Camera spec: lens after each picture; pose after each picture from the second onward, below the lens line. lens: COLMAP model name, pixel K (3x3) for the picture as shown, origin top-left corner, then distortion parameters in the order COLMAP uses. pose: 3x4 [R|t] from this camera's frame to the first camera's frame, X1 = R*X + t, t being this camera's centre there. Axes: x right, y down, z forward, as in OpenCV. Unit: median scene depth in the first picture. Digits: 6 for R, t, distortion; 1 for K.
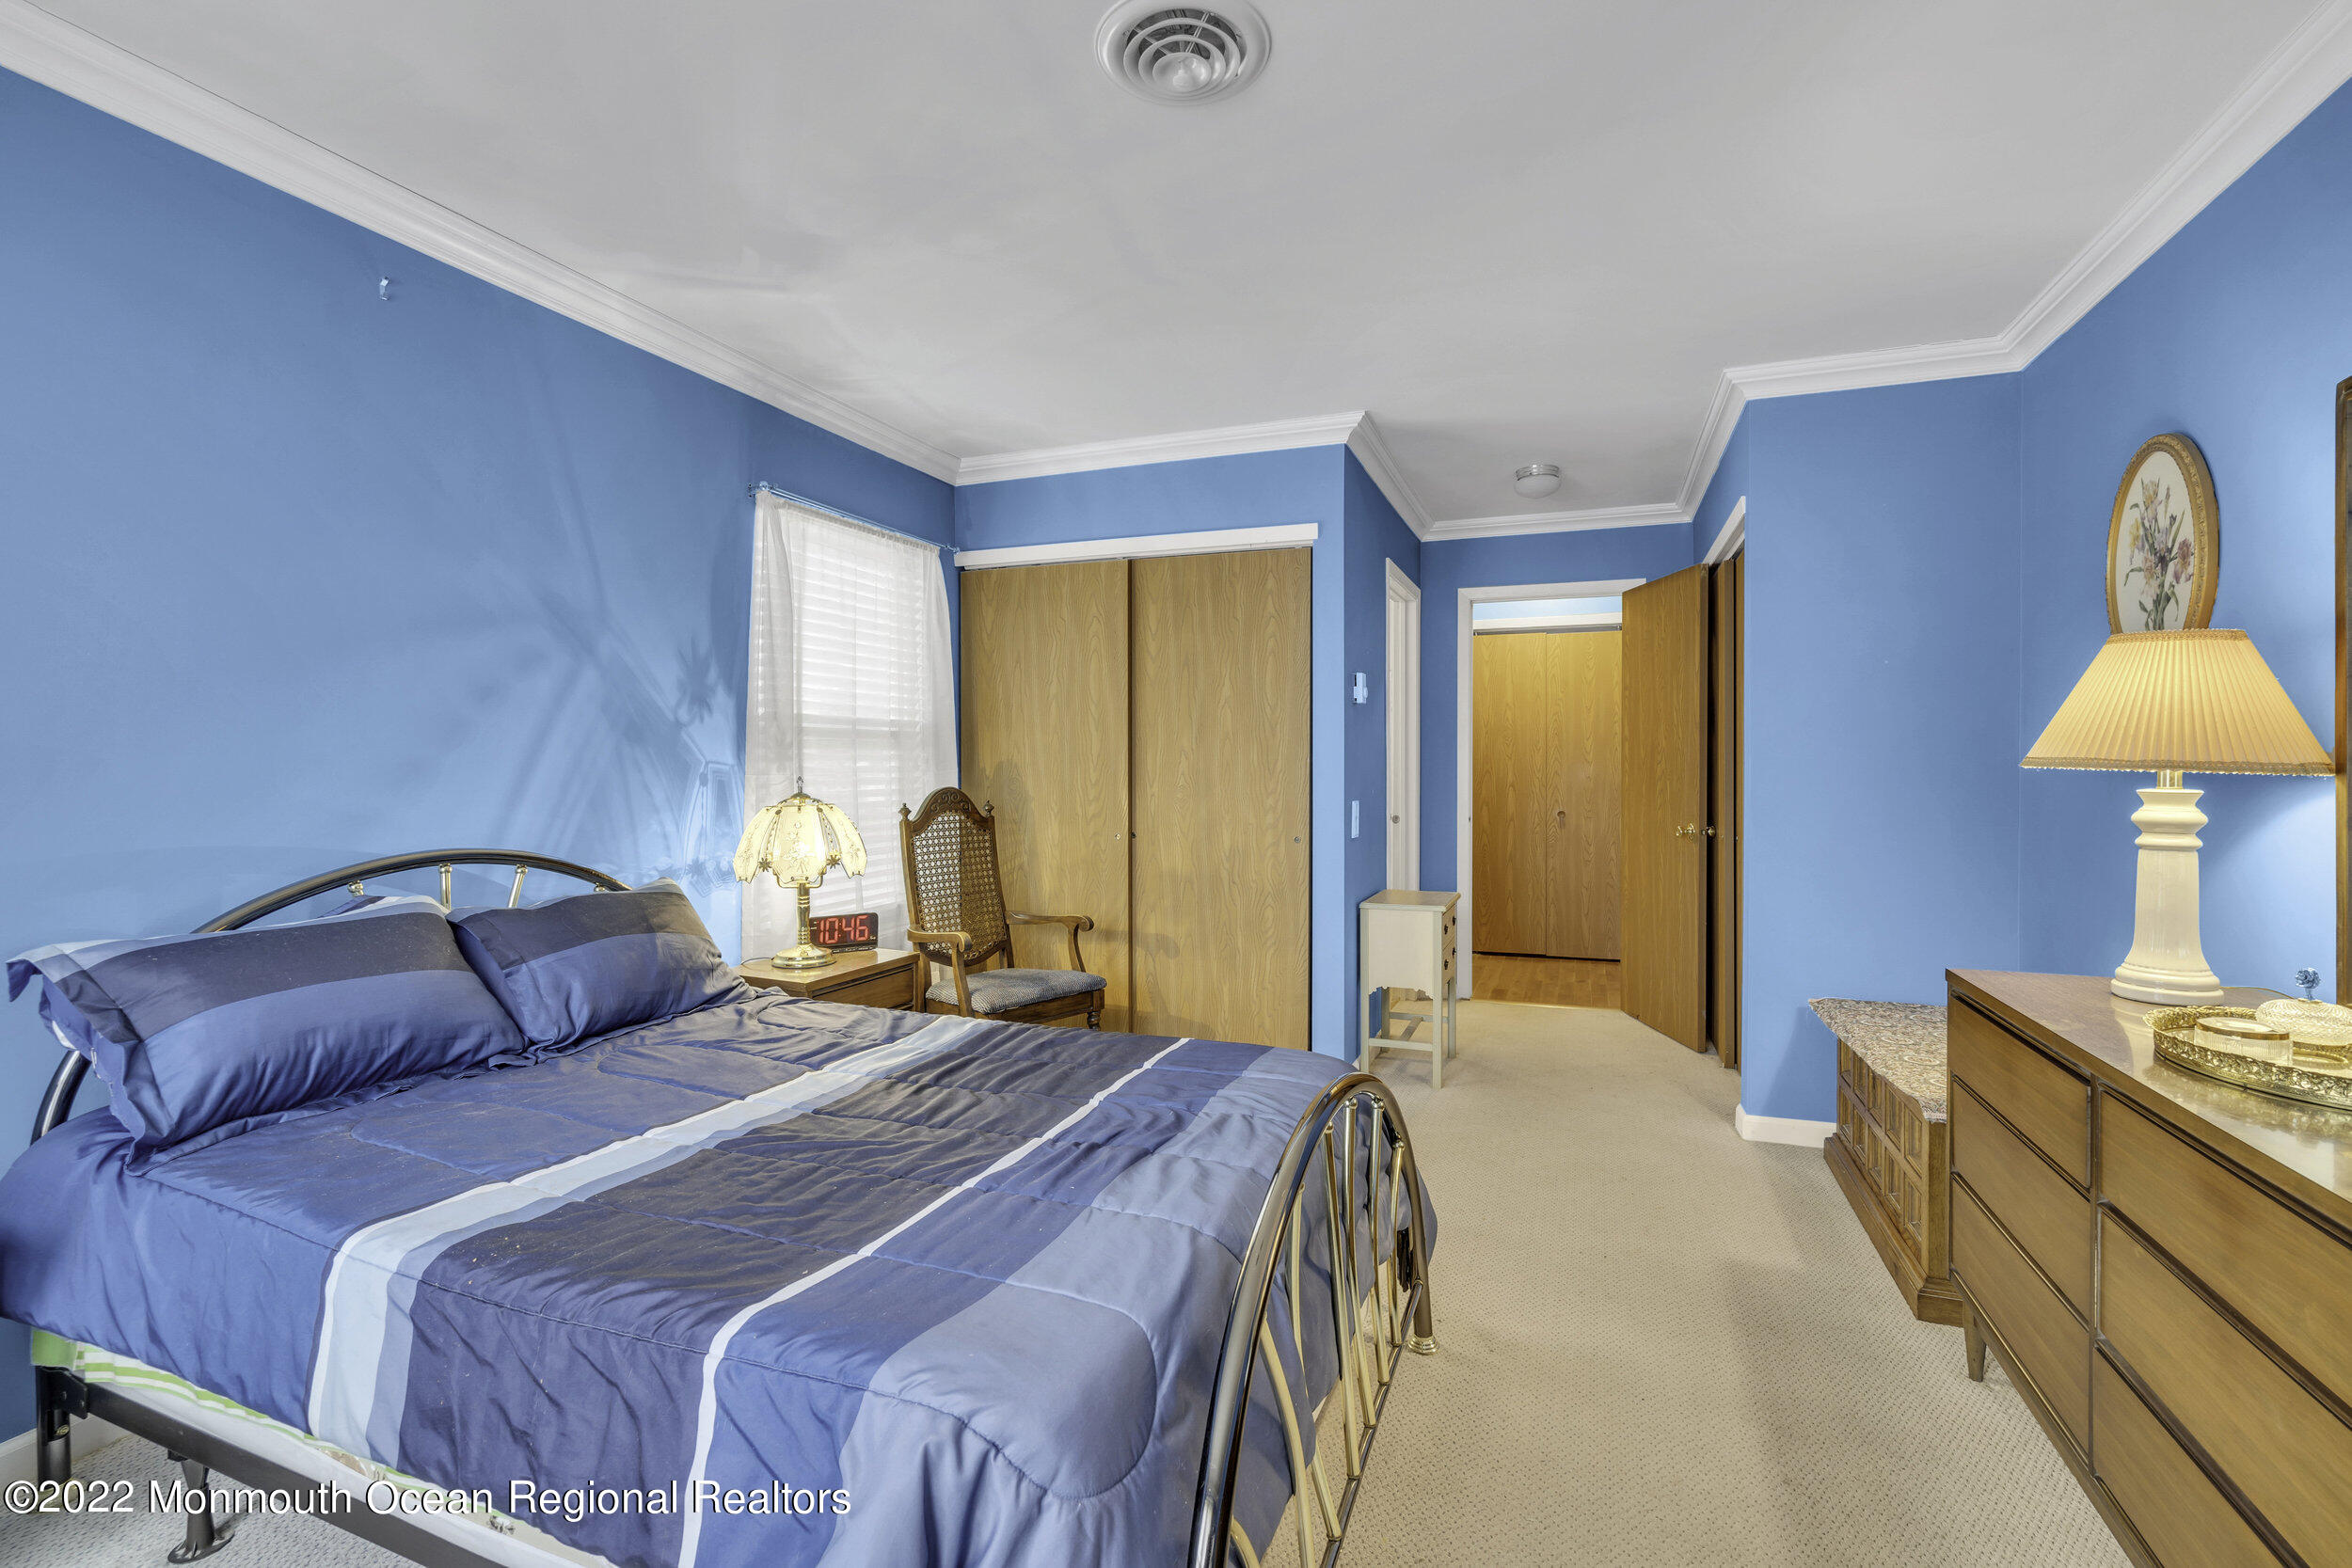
lens RADIAL K [[1054.5, 0, 1173.1], [0, 1054.5, 773.2], [0, 0, 1]] dist [-0.001357, 0.000003]
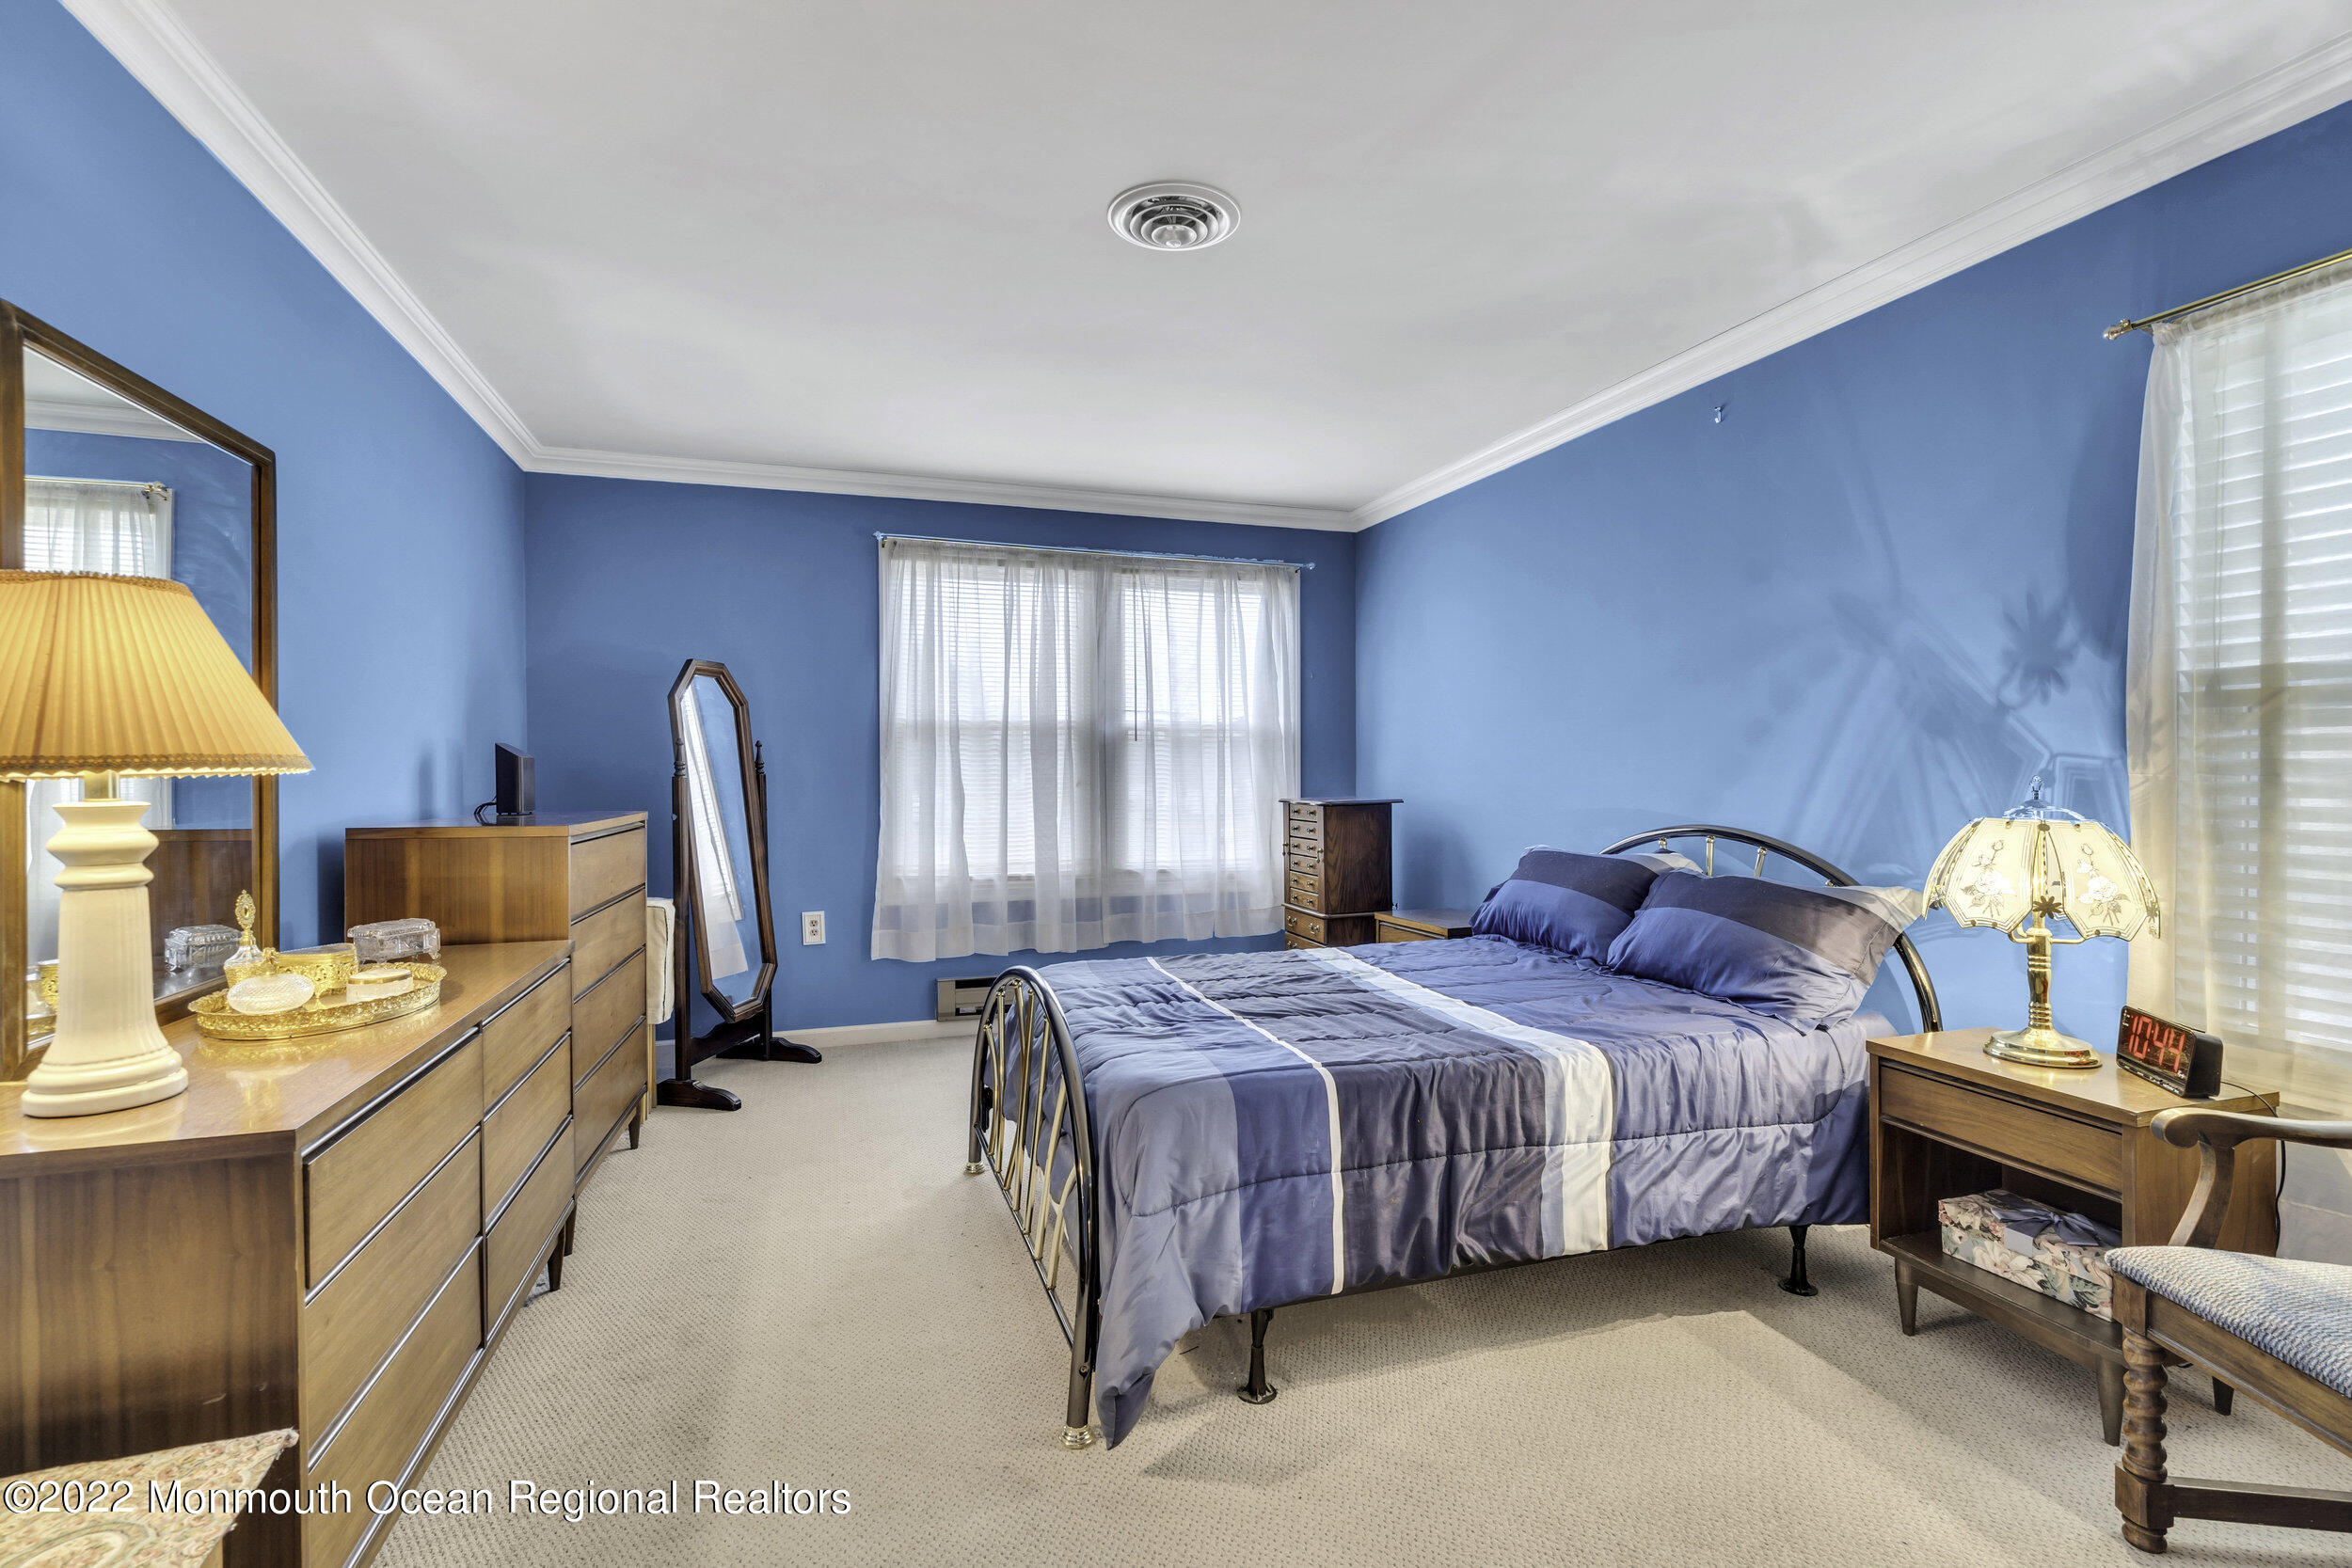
lens RADIAL K [[1054.5, 0, 1178.6], [0, 1054.5, 777.4], [0, 0, 1]] dist [-0.001357, 0.000003]
pose [[-0.767180, 0.013345, -0.641293, 0.553220], [0.003235, 0.999851, 0.016936, -0.010222], [0.641424, 0.010919, -0.767109, 1.304430]]
